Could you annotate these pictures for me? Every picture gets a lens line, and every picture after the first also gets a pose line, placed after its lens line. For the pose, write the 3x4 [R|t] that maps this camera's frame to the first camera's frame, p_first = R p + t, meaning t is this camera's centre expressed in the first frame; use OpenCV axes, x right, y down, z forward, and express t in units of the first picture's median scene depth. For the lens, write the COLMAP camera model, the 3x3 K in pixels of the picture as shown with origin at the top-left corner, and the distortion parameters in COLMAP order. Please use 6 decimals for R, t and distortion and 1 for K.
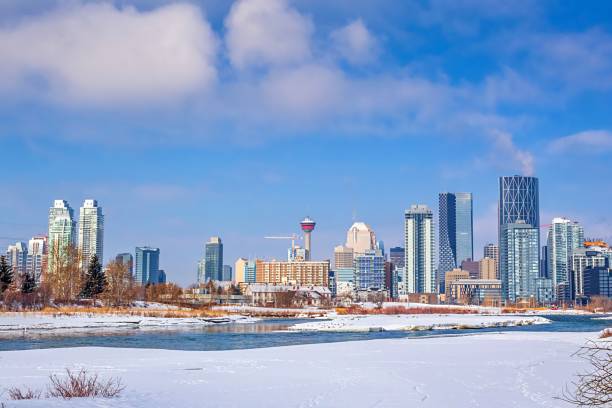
lens RADIAL K [[1238.7, 0, 306.0], [0, 1238.7, 204.0], [0, 0, 1]] dist [0.174356, 0.066745]
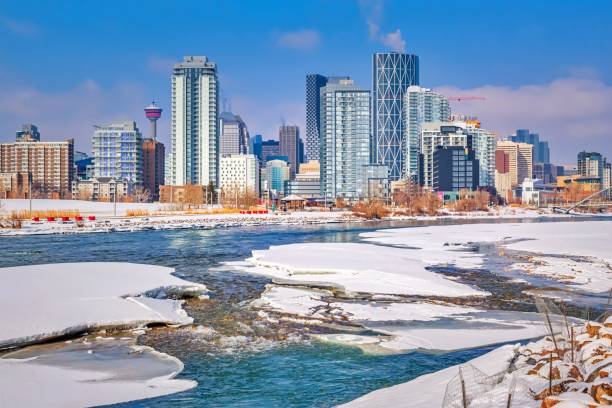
lens RADIAL K [[1106.2, 0, 306.0], [0, 1106.2, 204.0], [0, 0, 1]] dist [0.133709, 0.168112]
pose [[0.998939, -0.002447, 0.045989, 0.120342], [-0.001258, 0.996766, 0.080353, 0.031552], [-0.046037, -0.080326, 0.995705, 0.385354]]
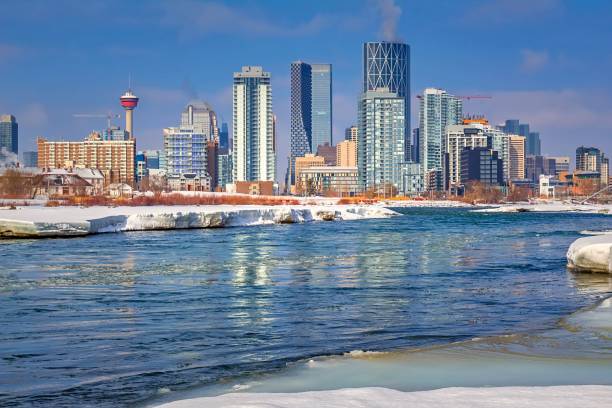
lens RADIAL K [[1382.8, 0, 306.0], [0, 1382.8, 204.0], [0, 0, 1]] dist [0.269820, 0.464640]
pose [[0.994285, -0.001345, 0.106754, 0.032169], [-0.007522, 0.996553, 0.082615, 0.013938], [-0.106497, -0.082945, 0.990847, 0.143268]]
